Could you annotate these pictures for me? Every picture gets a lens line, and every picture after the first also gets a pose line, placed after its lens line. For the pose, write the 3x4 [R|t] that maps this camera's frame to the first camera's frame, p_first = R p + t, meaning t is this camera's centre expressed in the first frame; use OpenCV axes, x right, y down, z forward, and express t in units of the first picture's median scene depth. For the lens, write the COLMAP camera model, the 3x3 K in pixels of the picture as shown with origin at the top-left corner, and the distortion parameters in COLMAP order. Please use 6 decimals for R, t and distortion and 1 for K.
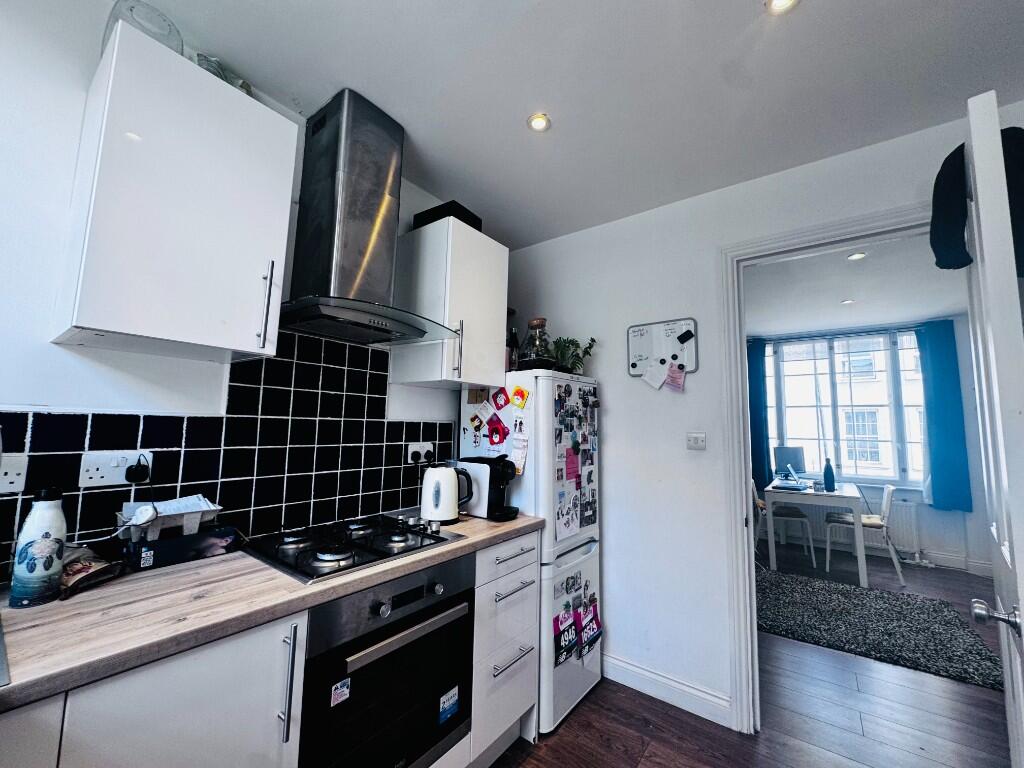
lens RADIAL K [[408.4, 0, 512.0], [0, 408.4, 384.0], [0, 0, 1]] dist [-0.001244, -0.000071]
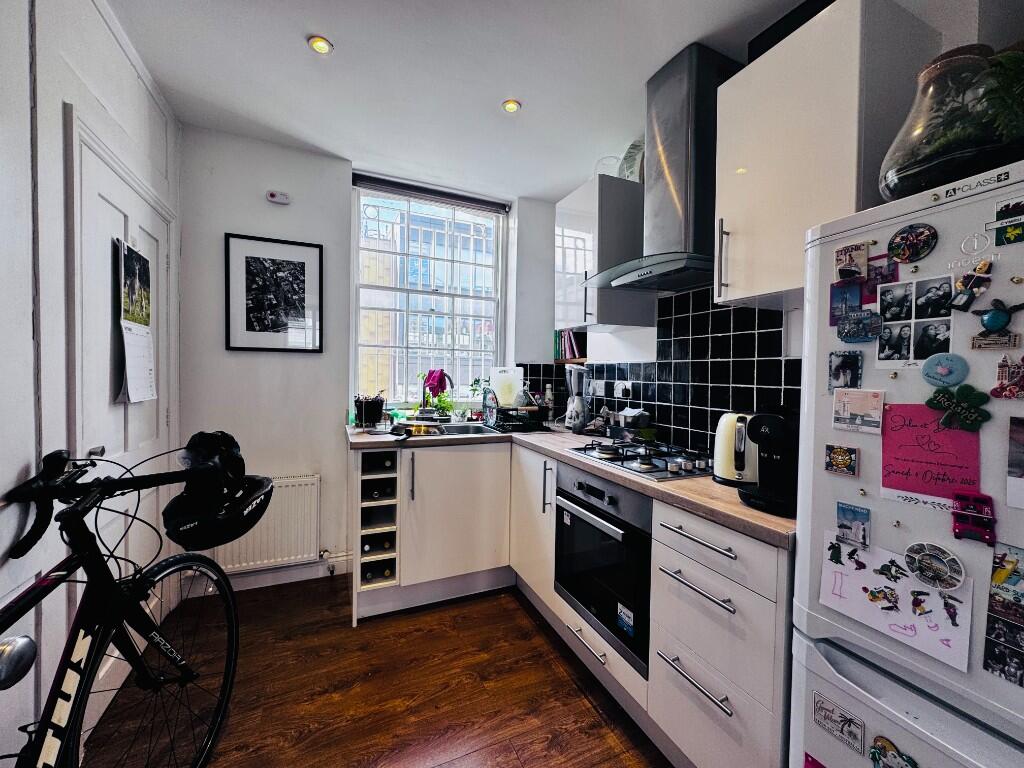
lens RADIAL K [[408.4, 0, 512.0], [0, 408.4, 384.0], [0, 0, 1]] dist [-0.001244, -0.000071]
pose [[-0.484233, -0.006441, -0.874915, 0.656671], [0.061301, 0.997266, -0.041270, 0.140851], [0.872789, -0.073618, -0.482514, 0.922435]]
